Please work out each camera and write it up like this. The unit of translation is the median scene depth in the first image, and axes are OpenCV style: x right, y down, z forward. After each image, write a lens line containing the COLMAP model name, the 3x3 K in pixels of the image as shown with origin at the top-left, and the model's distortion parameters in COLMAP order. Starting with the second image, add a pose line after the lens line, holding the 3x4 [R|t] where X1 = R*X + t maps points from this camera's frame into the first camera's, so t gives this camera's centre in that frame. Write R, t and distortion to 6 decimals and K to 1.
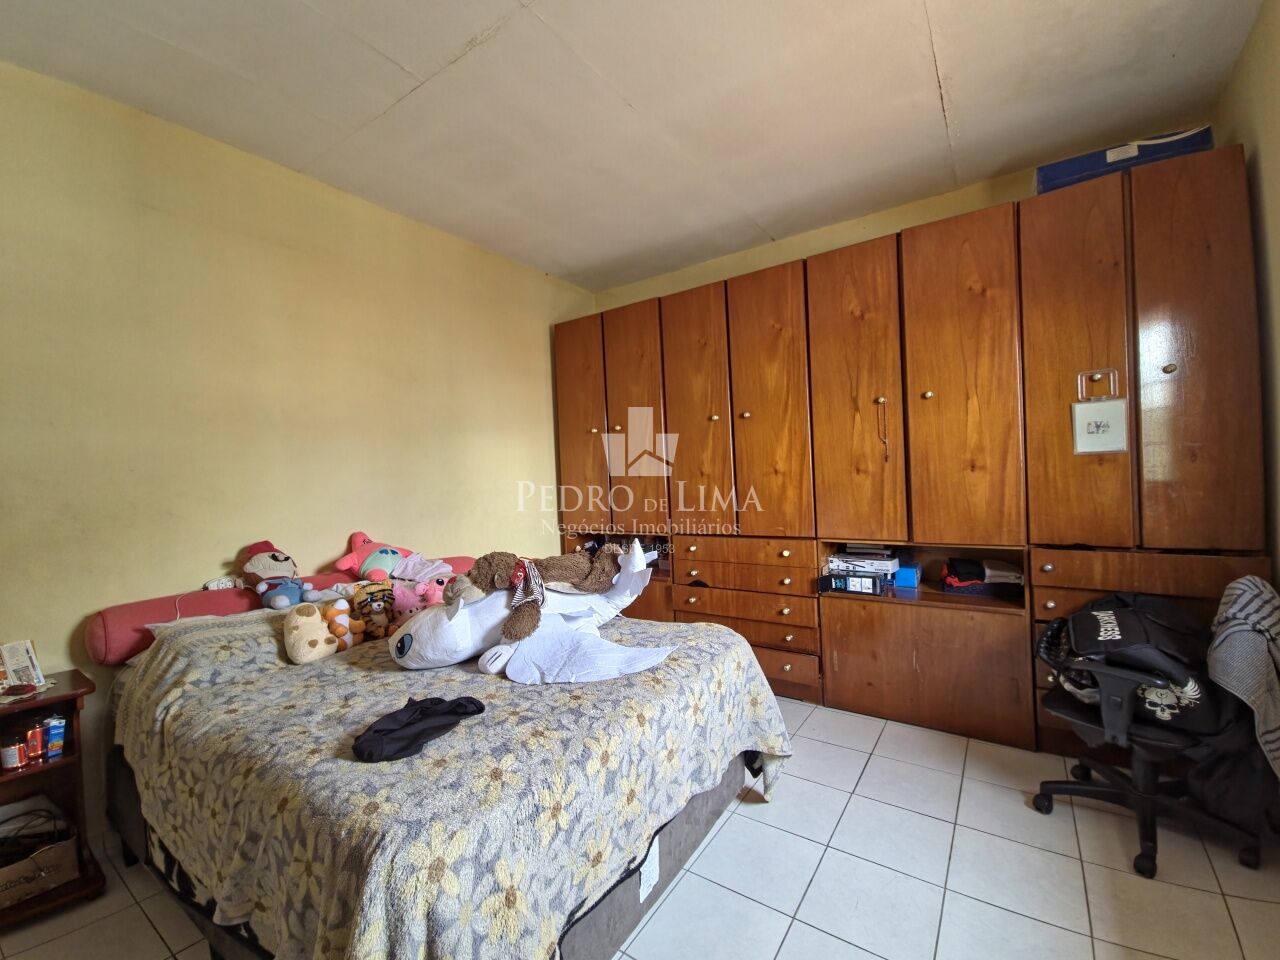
lens RADIAL K [[533.1, 0, 637.7], [0, 533.1, 477.4], [0, 0, 1]] dist [0.011373, -0.007078]
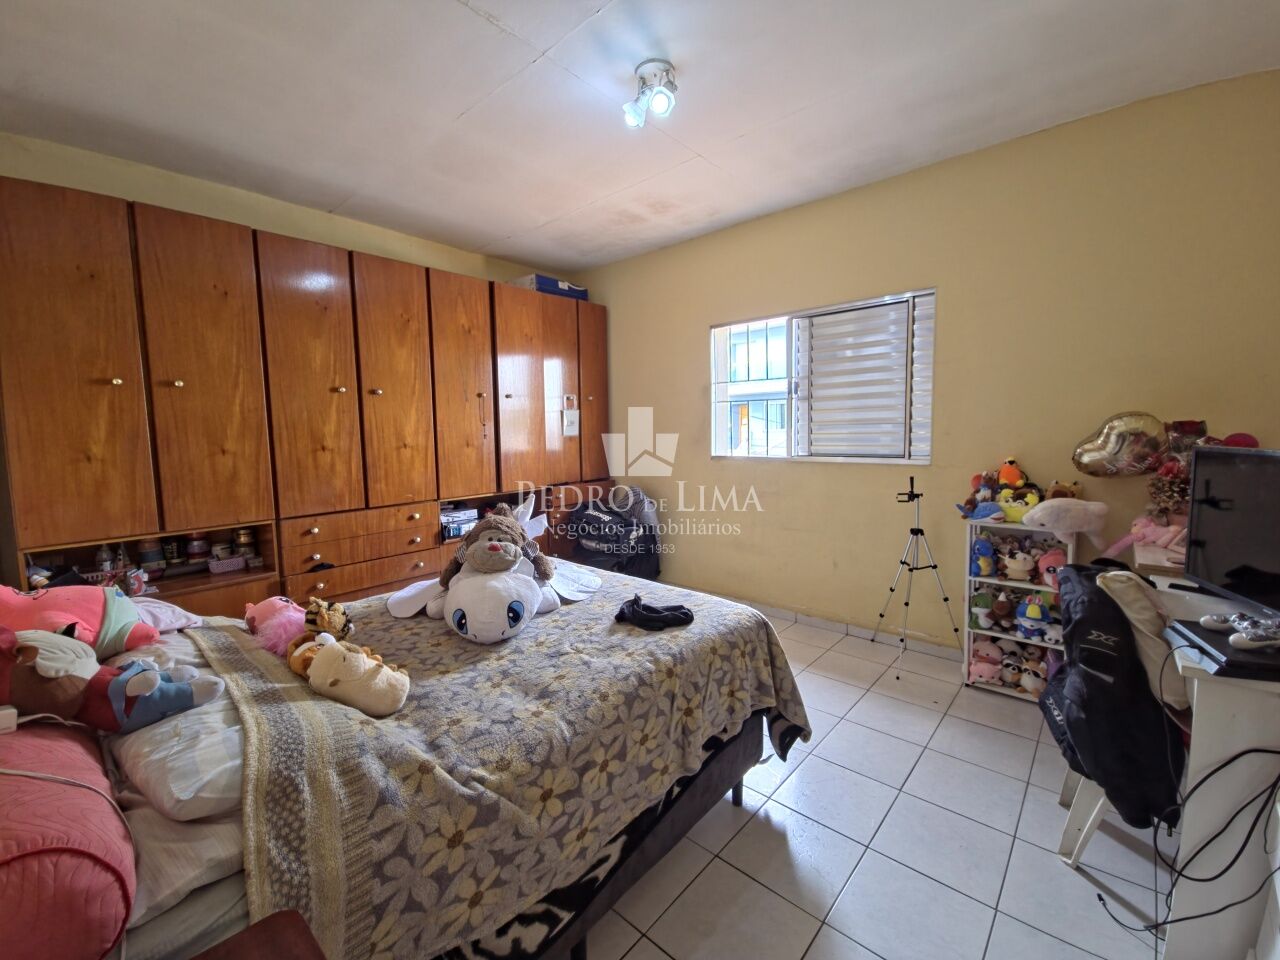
lens RADIAL K [[533.1, 0, 640.9], [0, 533.1, 476.9], [0, 0, 1]] dist [0.011373, -0.007078]
pose [[0.112128, -0.050596, 0.992405, -0.821976], [0.020308, 0.998611, 0.048618, 0.010489], [-0.993486, 0.014702, 0.113000, 0.384105]]
